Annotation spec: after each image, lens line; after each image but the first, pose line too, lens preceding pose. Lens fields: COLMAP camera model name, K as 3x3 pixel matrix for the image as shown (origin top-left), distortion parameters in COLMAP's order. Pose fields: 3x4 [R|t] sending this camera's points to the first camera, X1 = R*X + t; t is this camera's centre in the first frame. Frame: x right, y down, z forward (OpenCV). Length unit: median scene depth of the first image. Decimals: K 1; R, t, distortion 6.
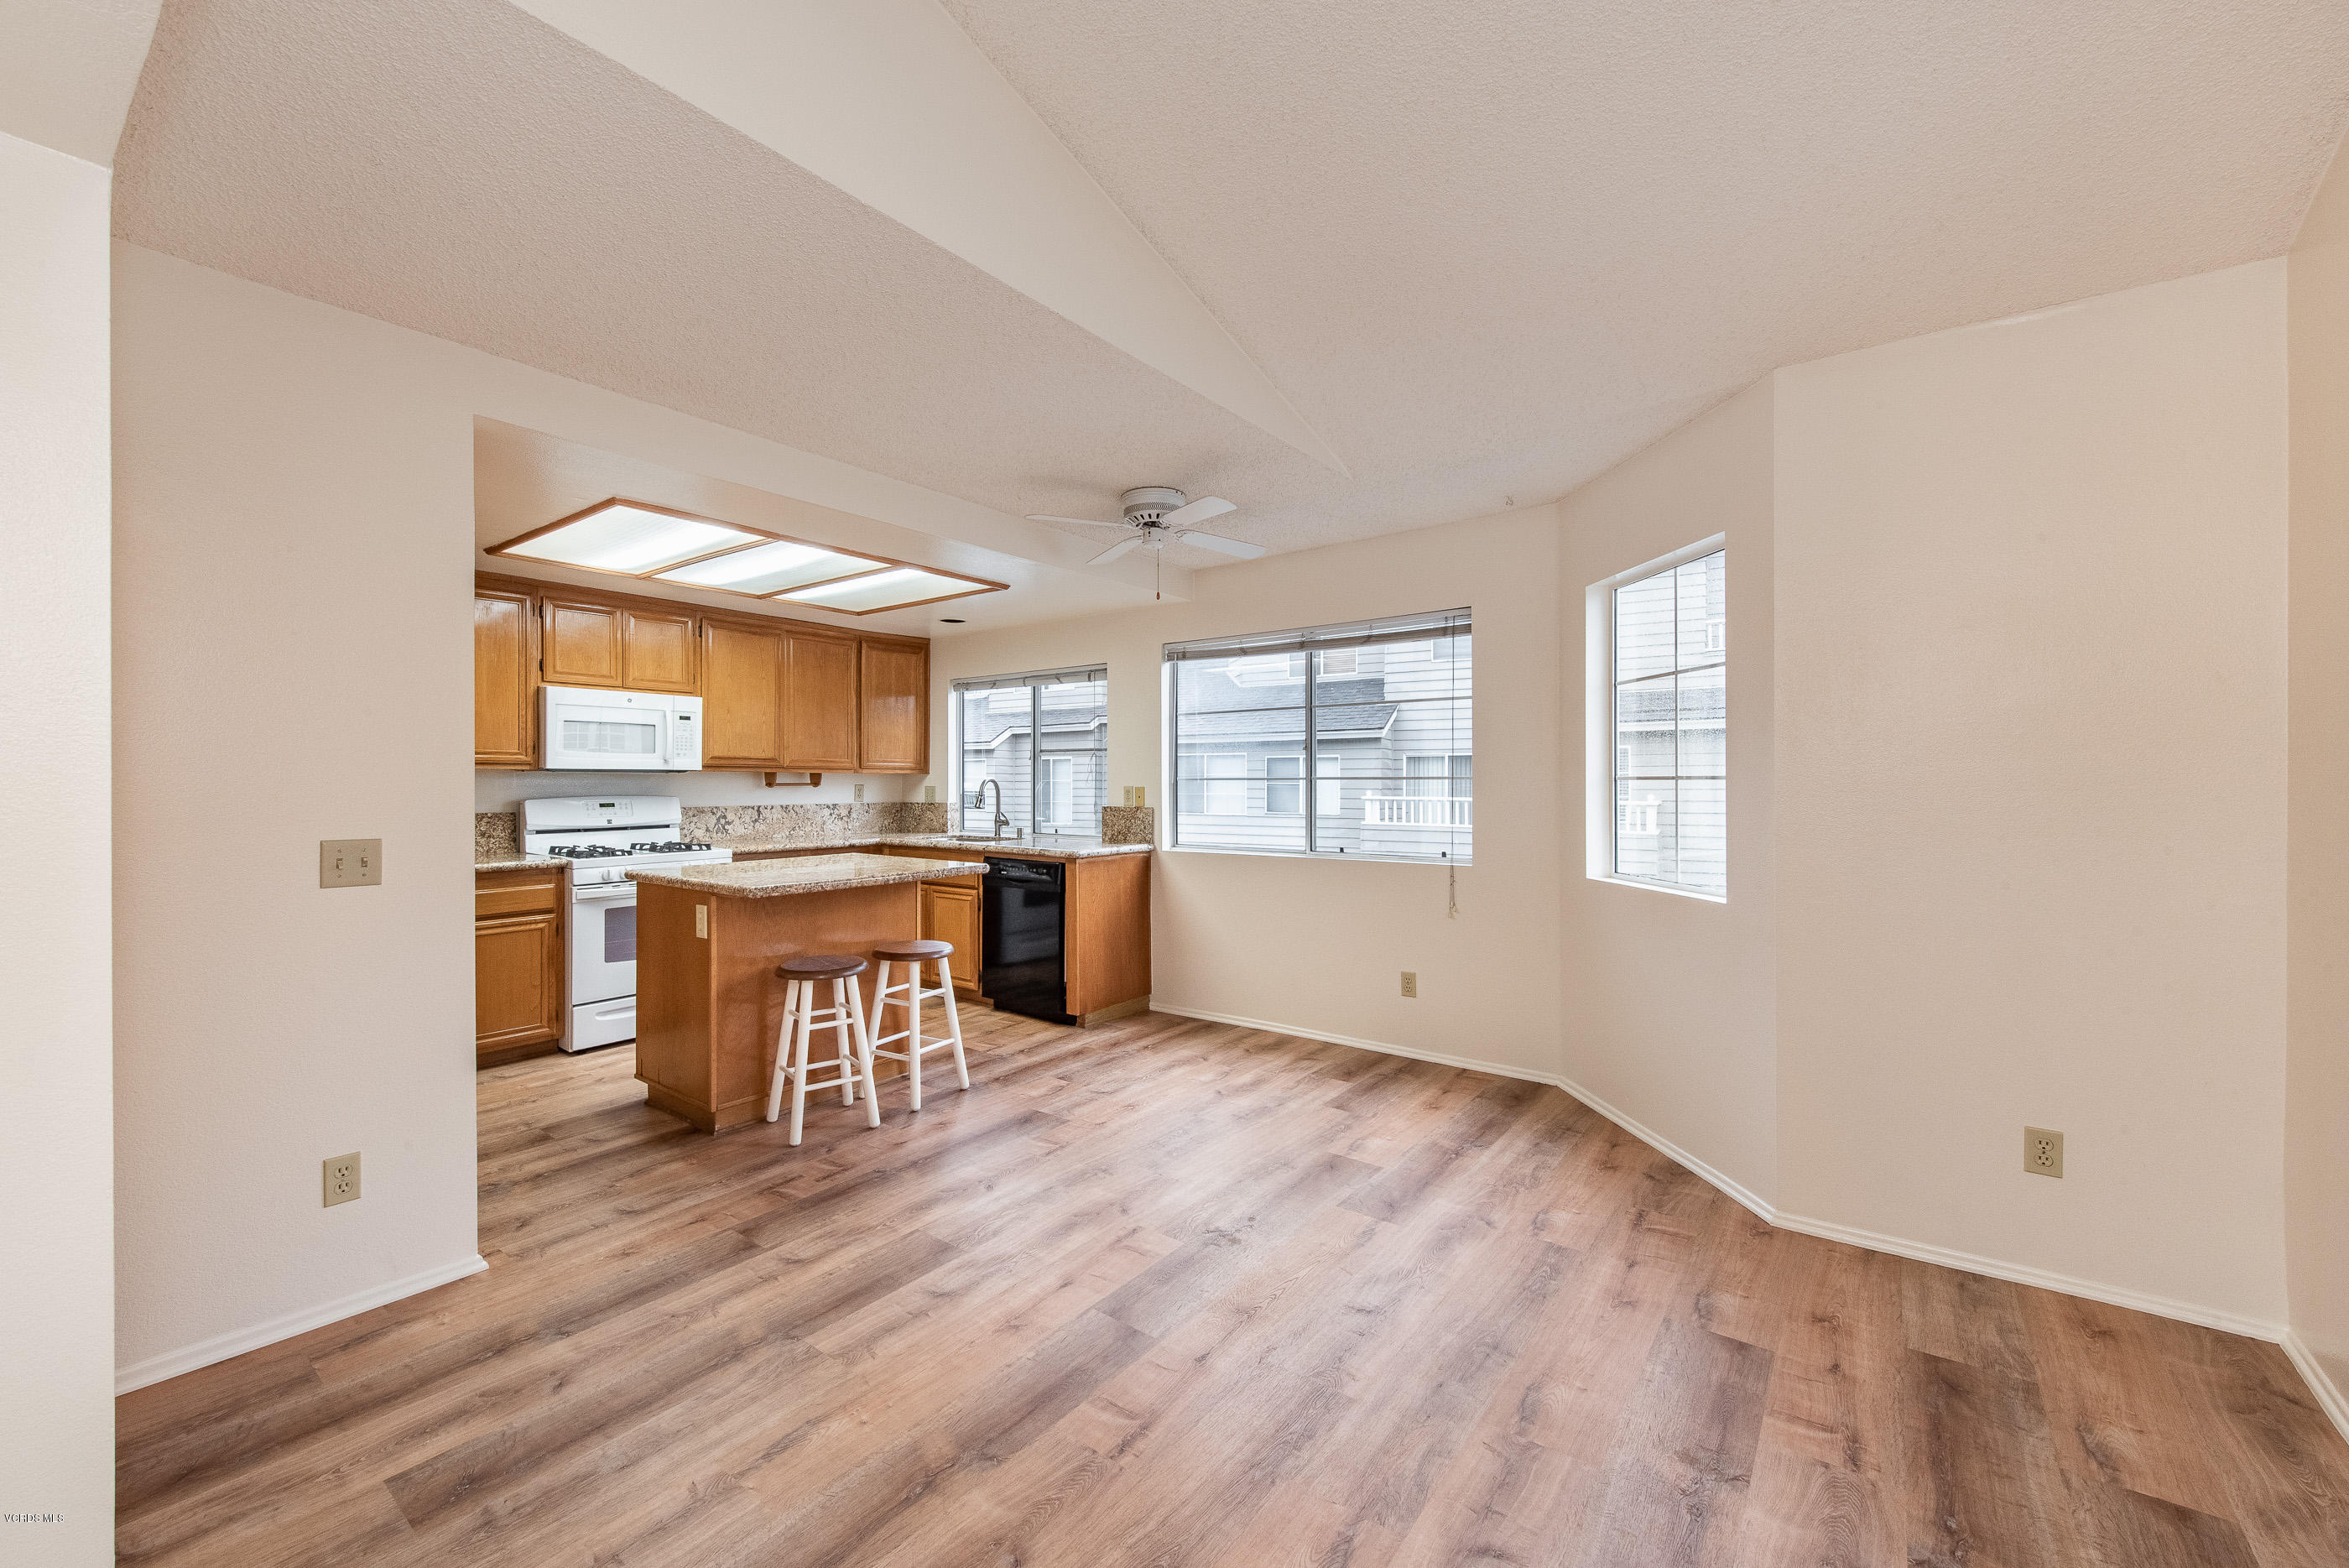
lens RADIAL K [[936.7, 0, 1143.7], [0, 936.7, 785.1], [0, 0, 1]] dist [0.012943, -0.000057]
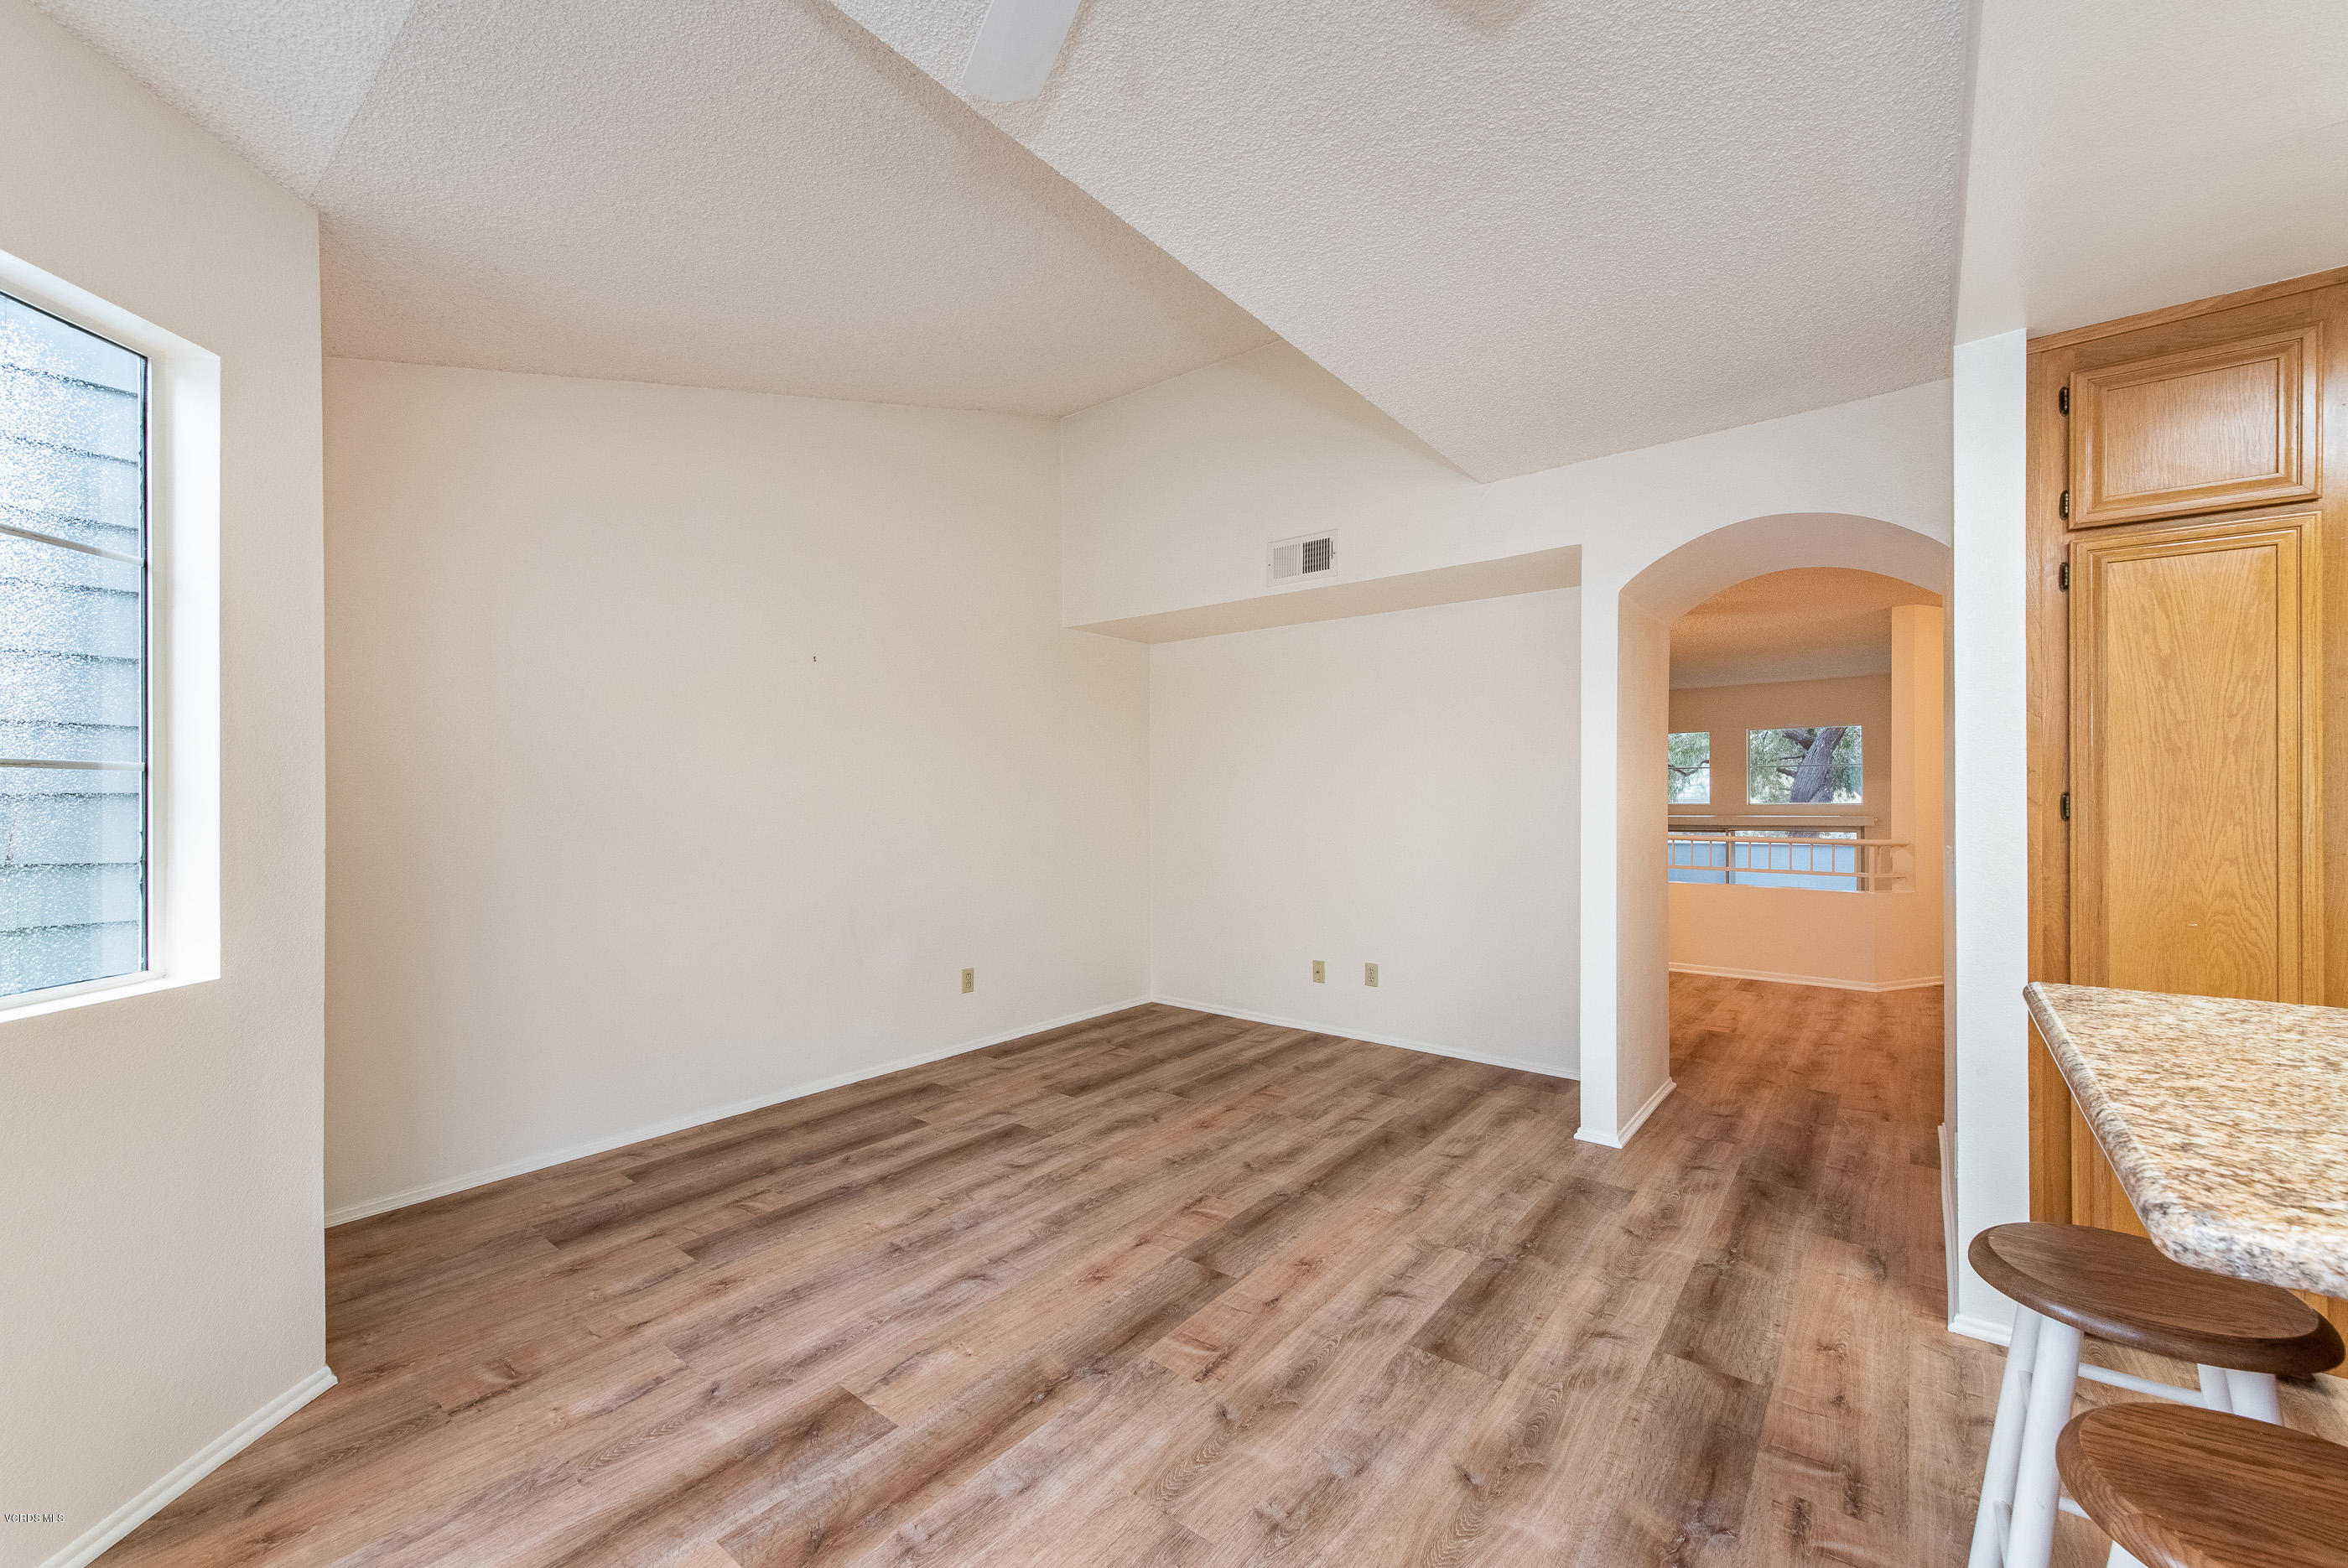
lens RADIAL K [[945.2, 0, 1179.5], [0, 945.2, 797.1], [0, 0, 1]] dist [0.001295, 0.000264]
pose [[-0.999971, 0.007081, -0.002714, 0.005307], [0.007073, 0.999970, 0.003244, 0.007614], [0.002737, 0.003224, -0.999991, 1.001715]]
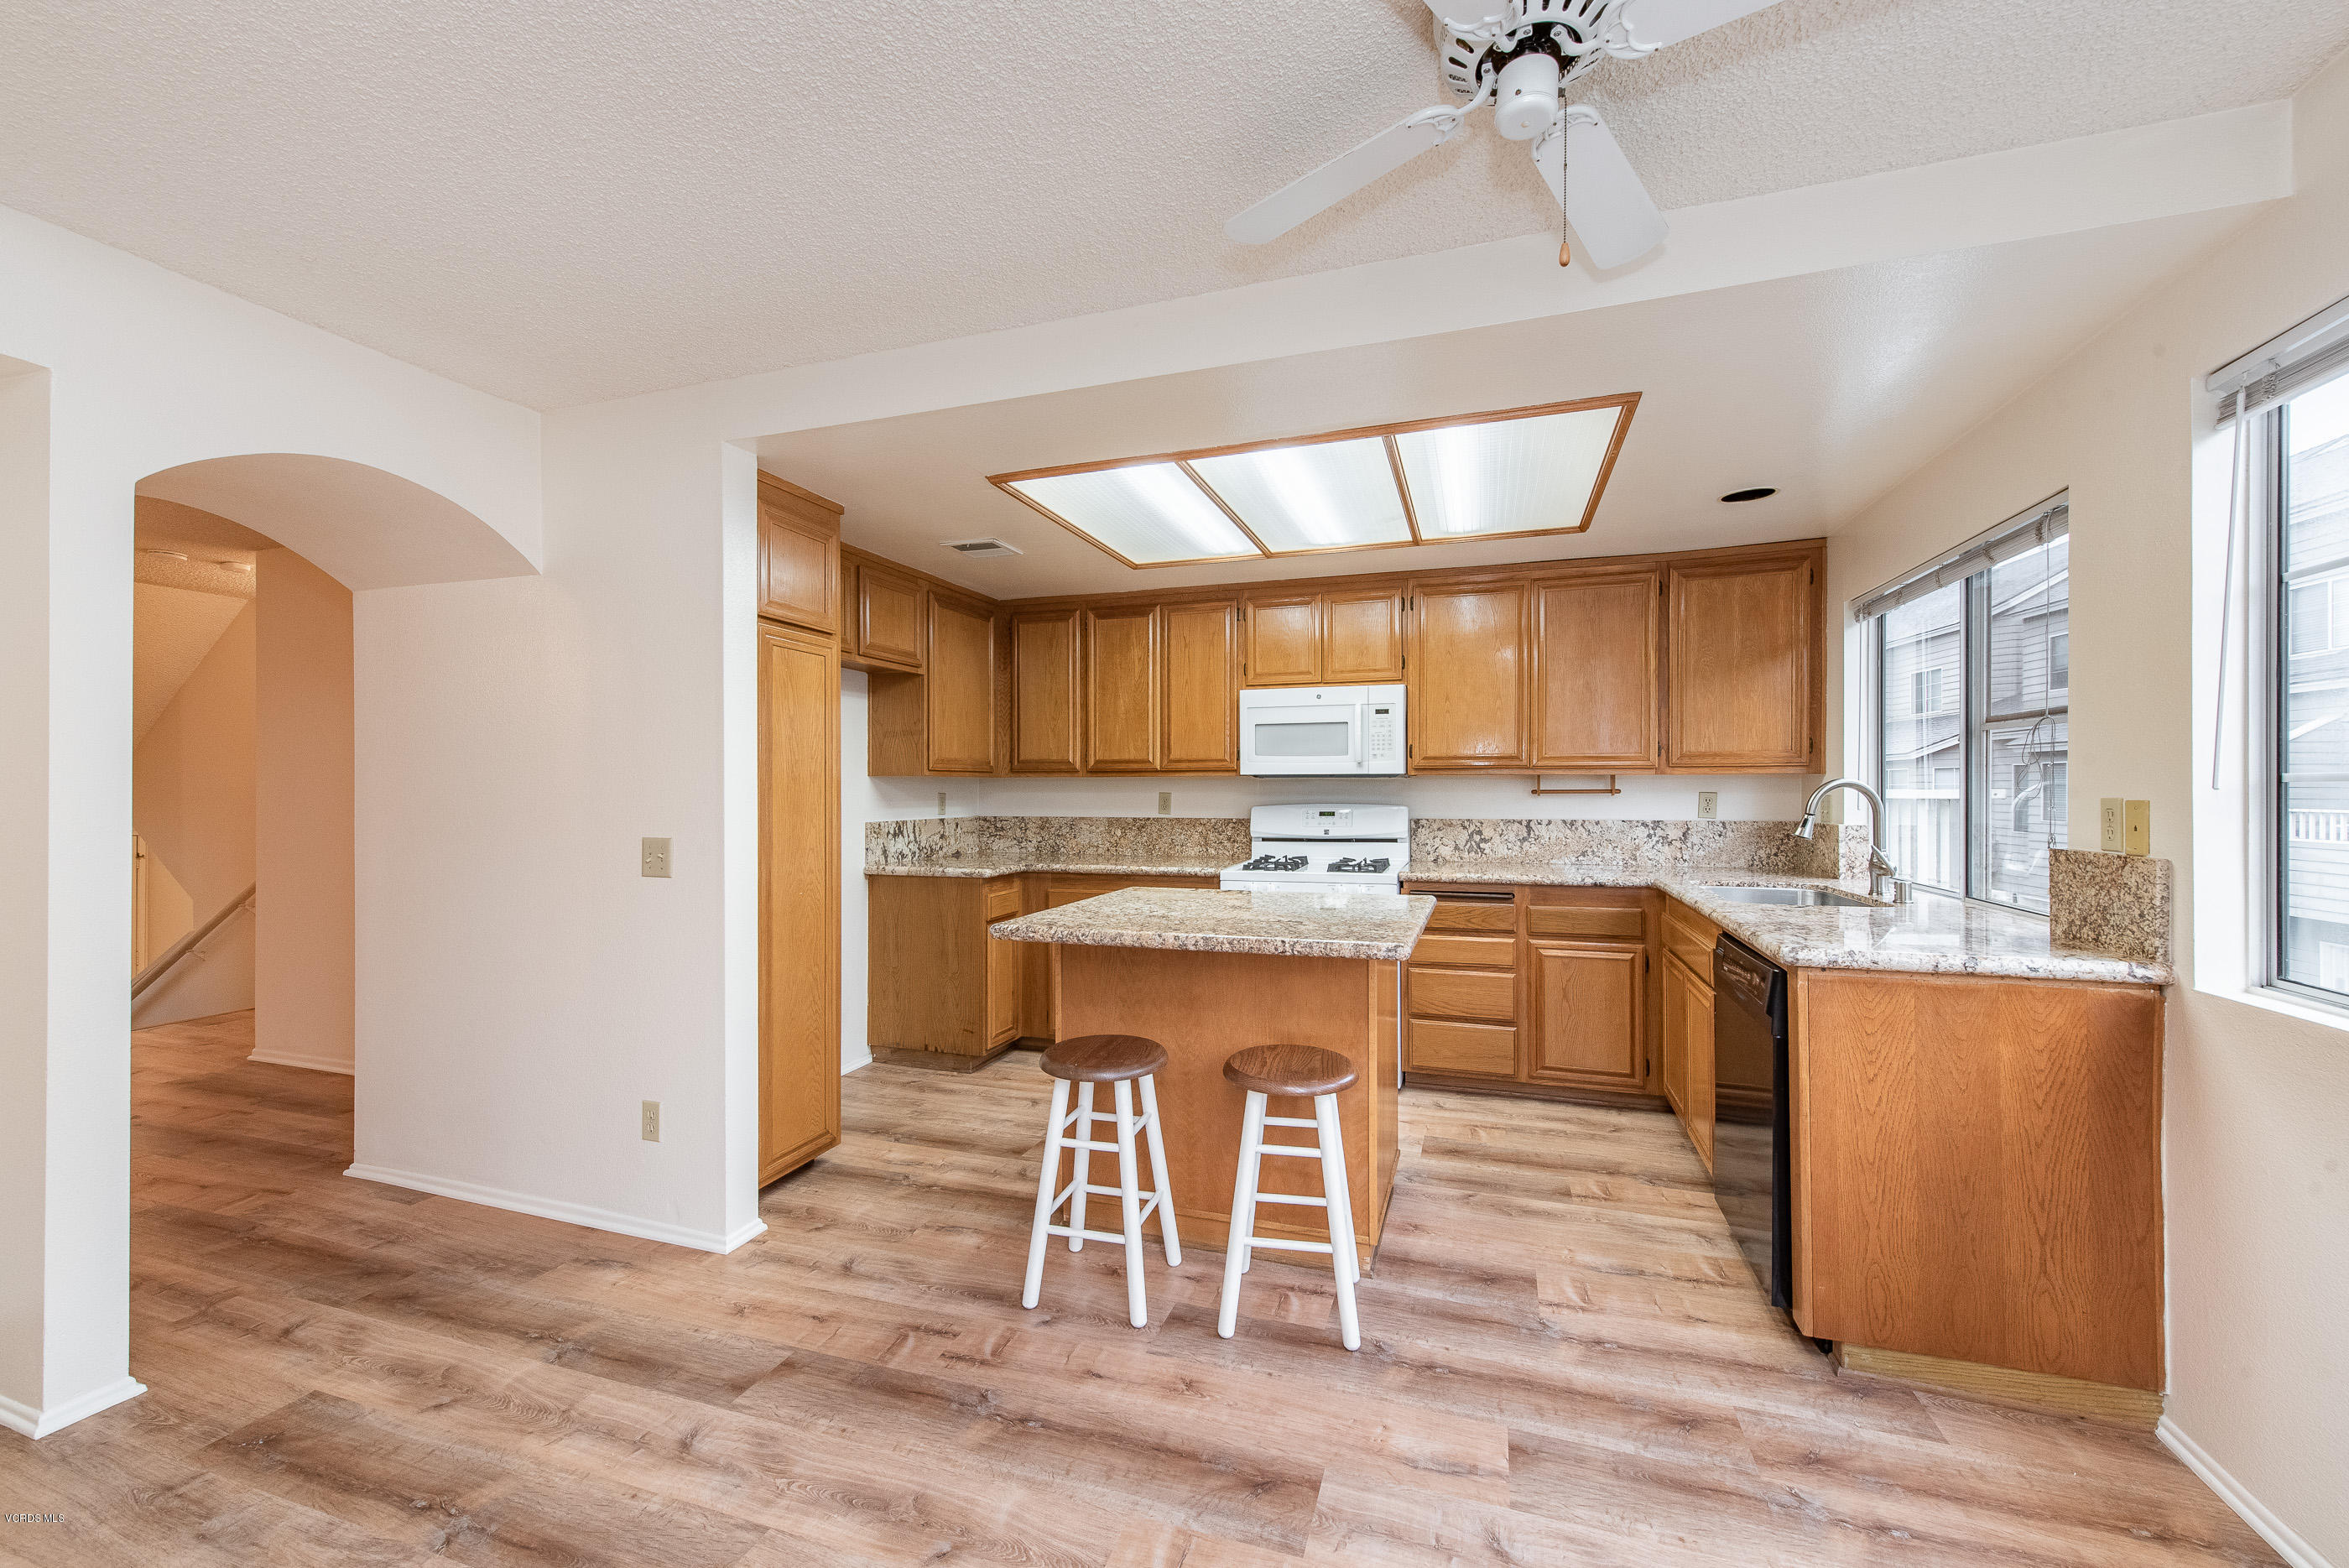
lens RADIAL K [[920.2, 0, 1178.3], [0, 920.2, 791.2], [0, 0, 1]] dist [0.018796, -0.007446]
pose [[0.338505, 0.002285, -0.940962, 0.237161], [-0.001108, 0.999997, 0.002029, -0.002525], [0.940964, 0.000356, 0.338506, 0.603164]]
